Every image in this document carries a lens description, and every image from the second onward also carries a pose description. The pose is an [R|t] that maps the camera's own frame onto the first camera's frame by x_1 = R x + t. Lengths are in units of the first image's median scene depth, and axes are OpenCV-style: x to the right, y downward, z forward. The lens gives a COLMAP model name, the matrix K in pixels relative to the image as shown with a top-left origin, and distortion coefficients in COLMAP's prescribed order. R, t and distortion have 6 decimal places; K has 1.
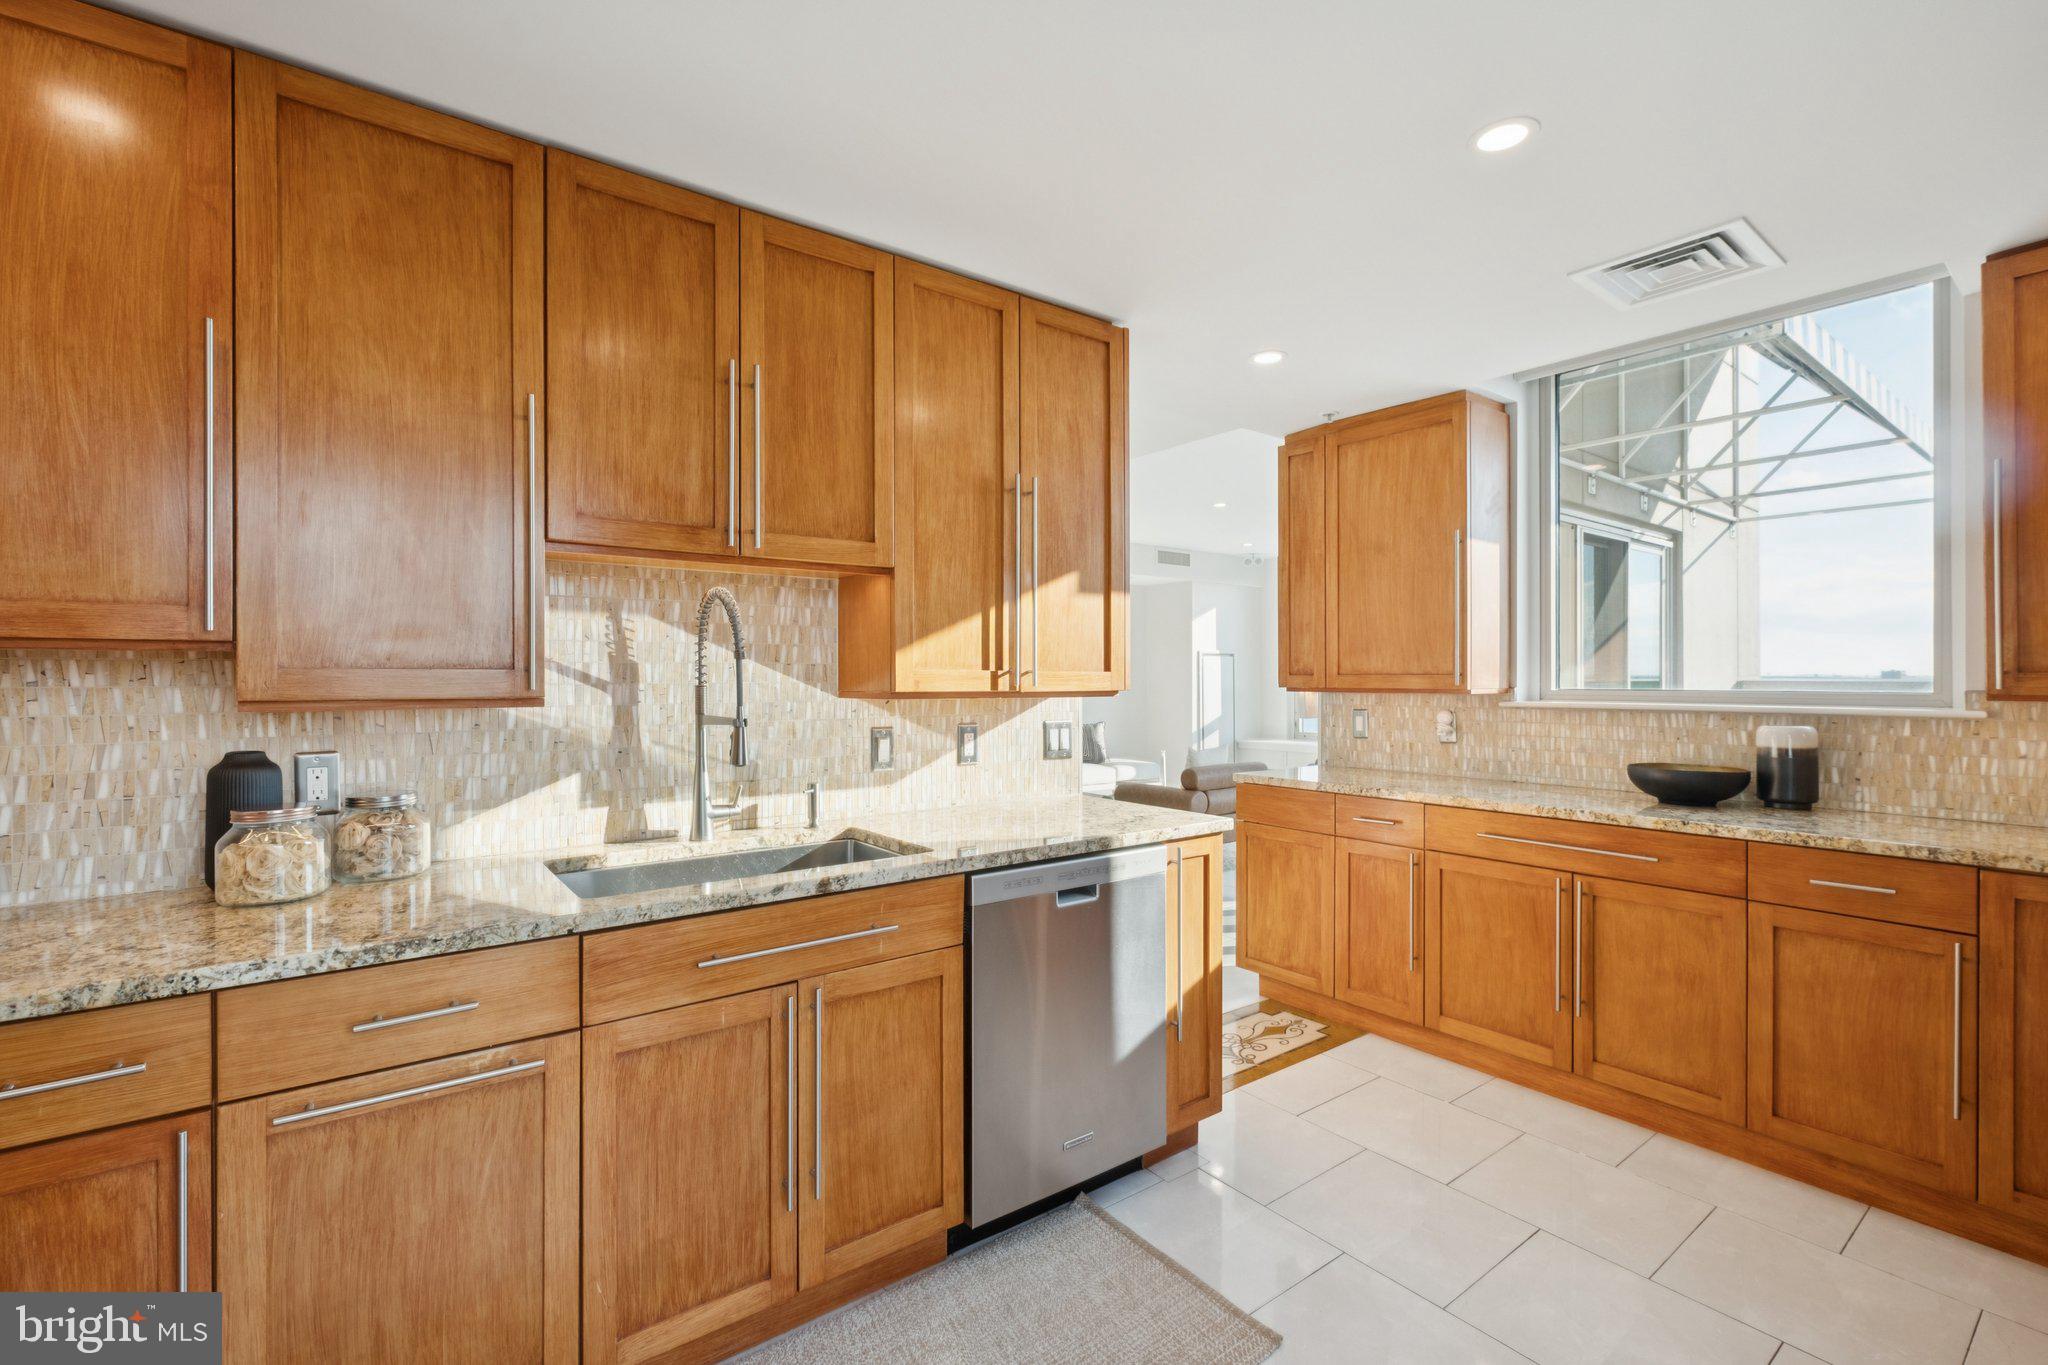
lens RADIAL K [[911.4, 0, 1024.0], [0, 911.4, 682.5], [0, 0, 1]] dist [-0.002638, -0.000469]
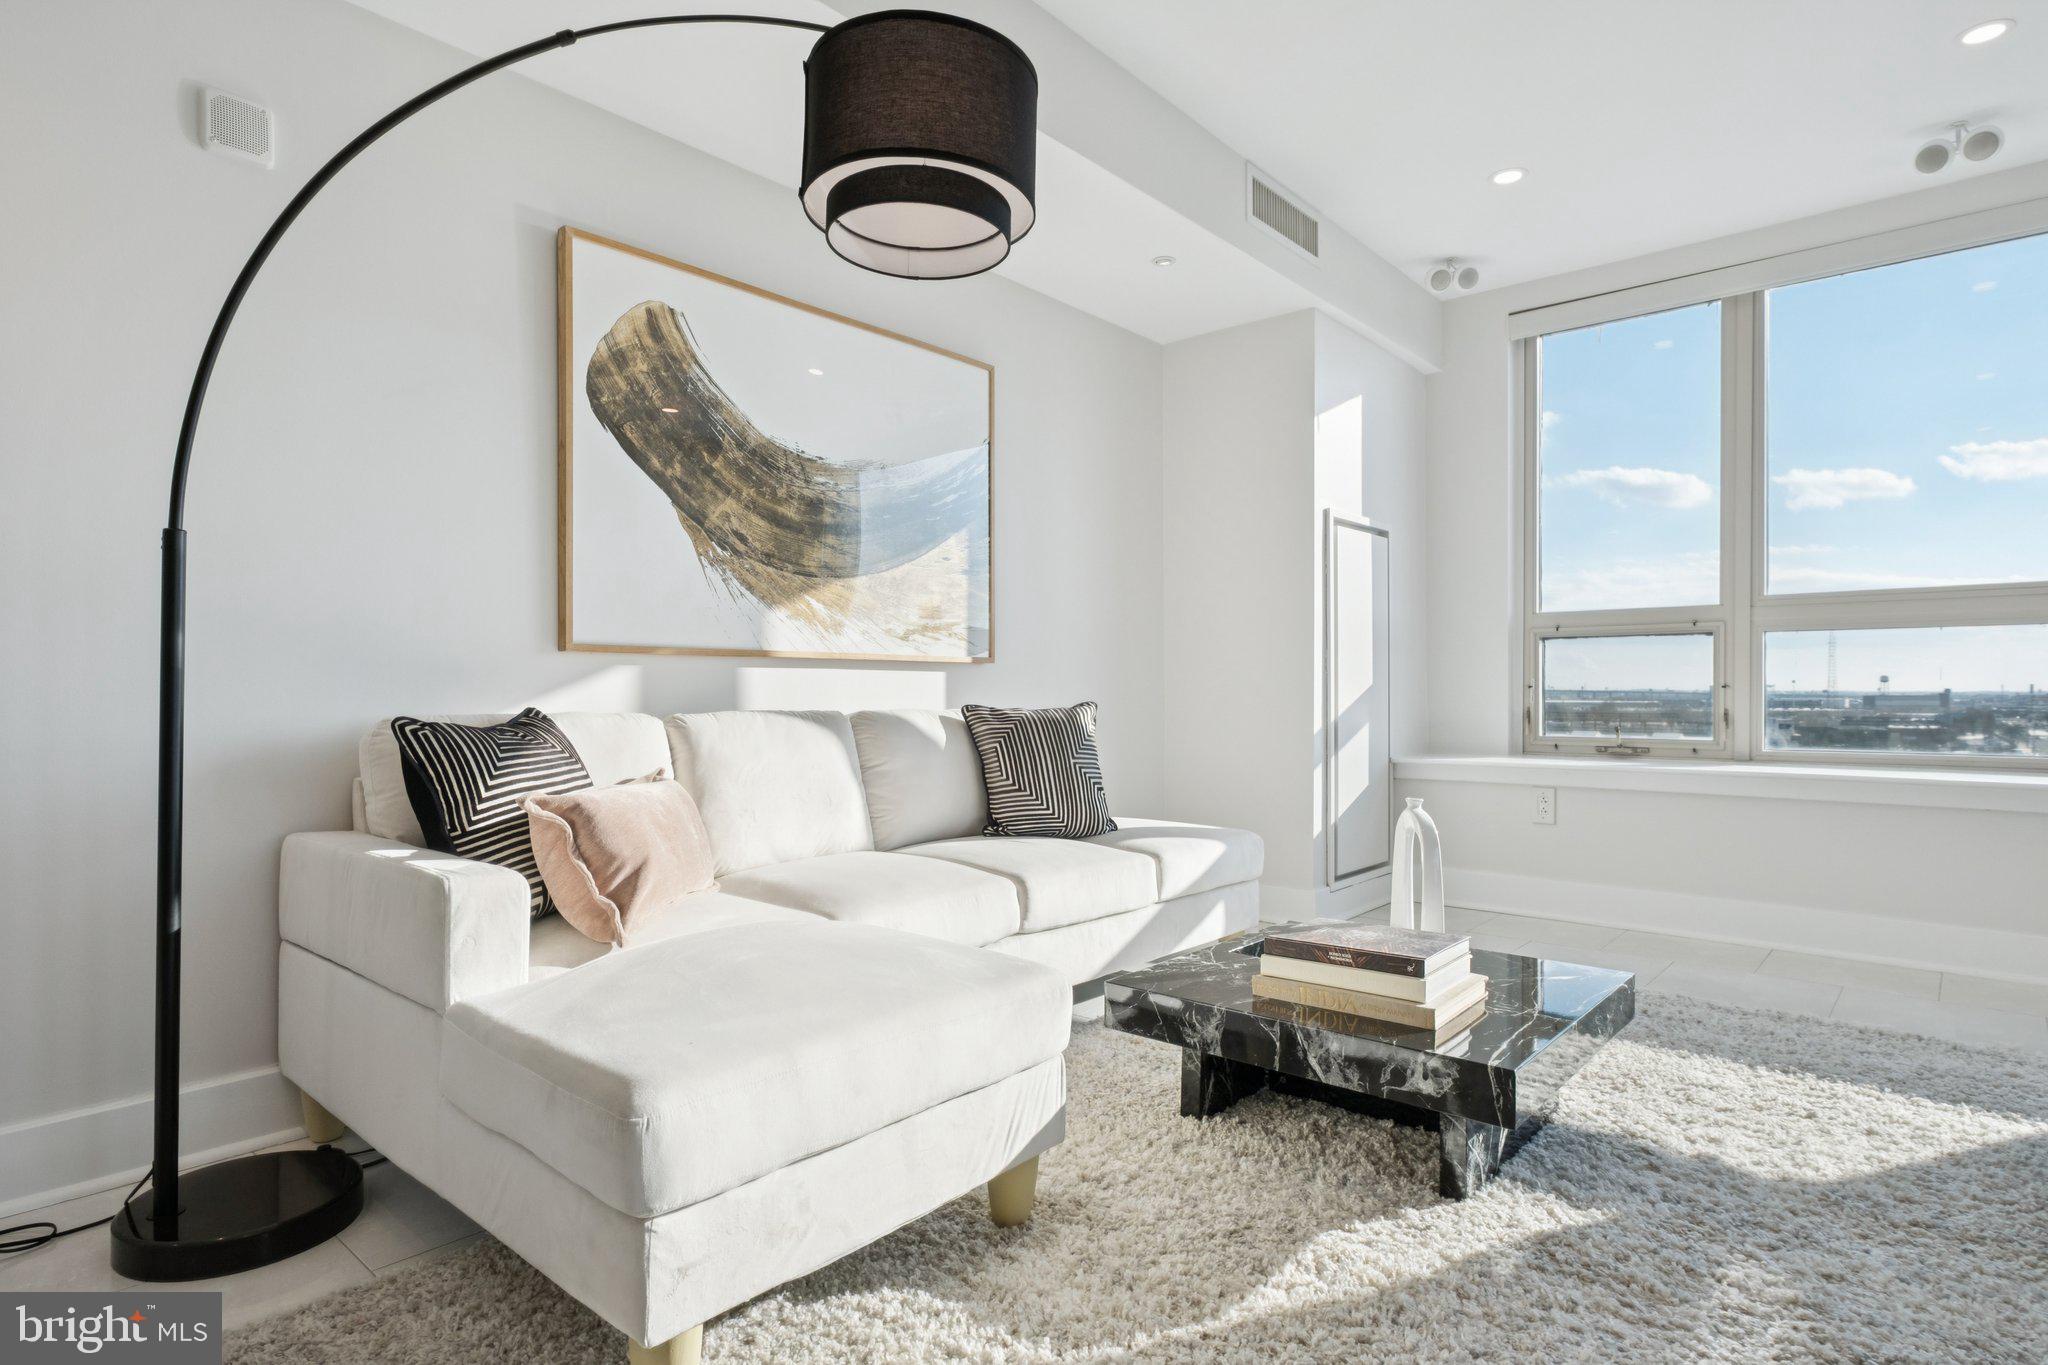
lens RADIAL K [[1100.9, 0, 1014.3], [0, 1100.9, 704.8], [0, 0, 1]] dist [-0.016011, 0.017653]
pose [[0.981906, -0.002235, 0.189356, -0.051612], [0.000781, 0.999970, 0.007753, 0.191391], [-0.189367, -0.007464, 0.981878, 2.951722]]
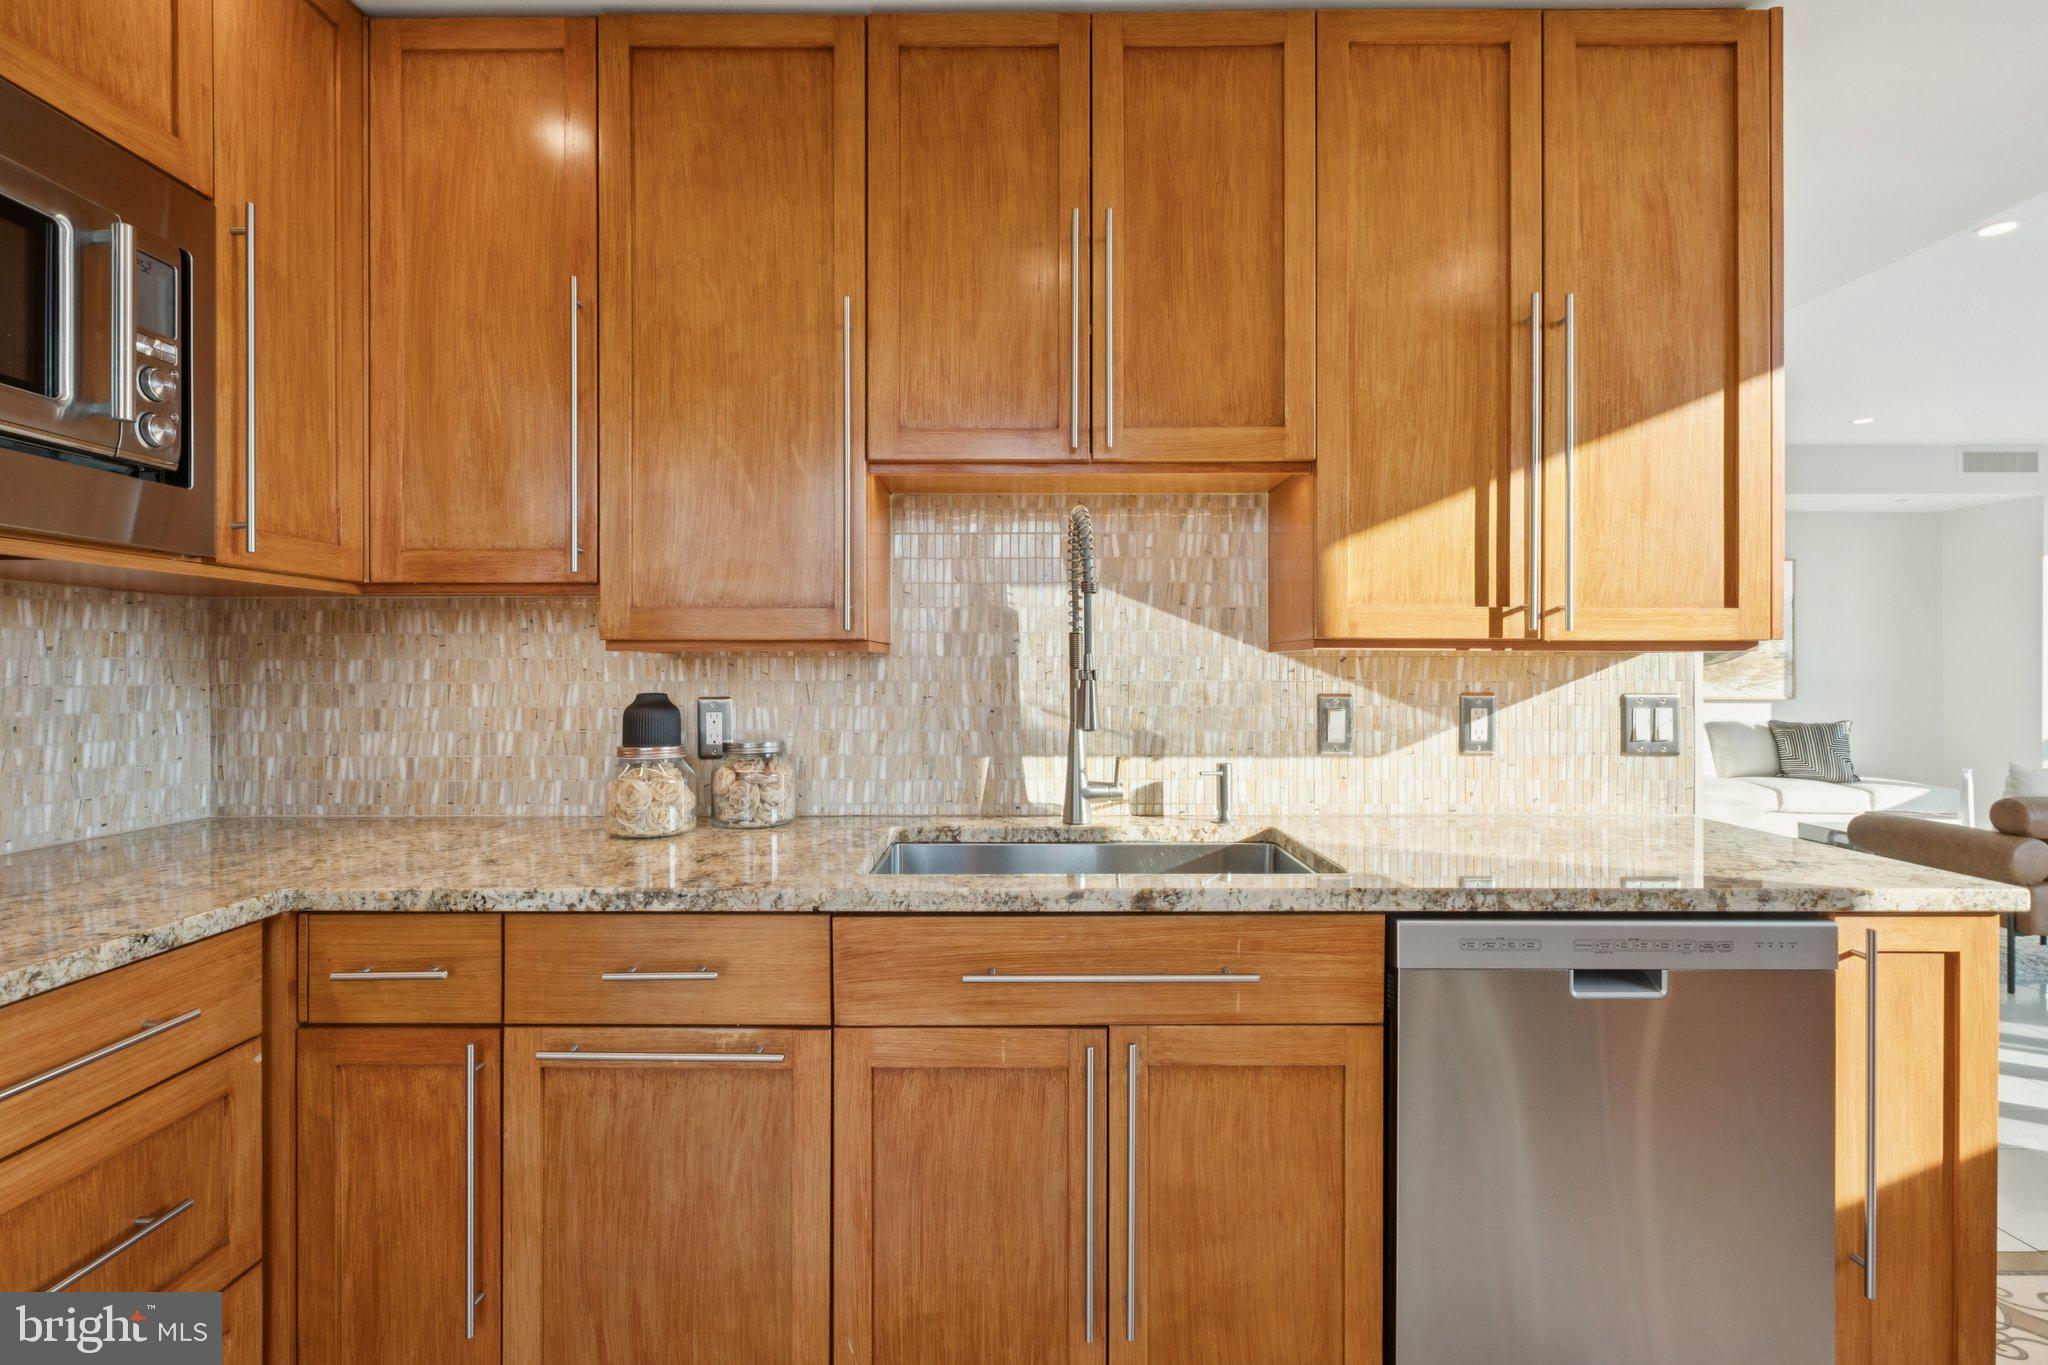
lens RADIAL K [[956.4, 0, 1017.5], [0, 956.4, 673.2], [0, 0, 1]] dist [-0.001869, 0.000148]
pose [[0.791237, 0.003707, -0.611498, 0.156659], [-0.003860, 0.999992, 0.001067, 0.047004], [0.611497, 0.001516, 0.791245, 0.355239]]
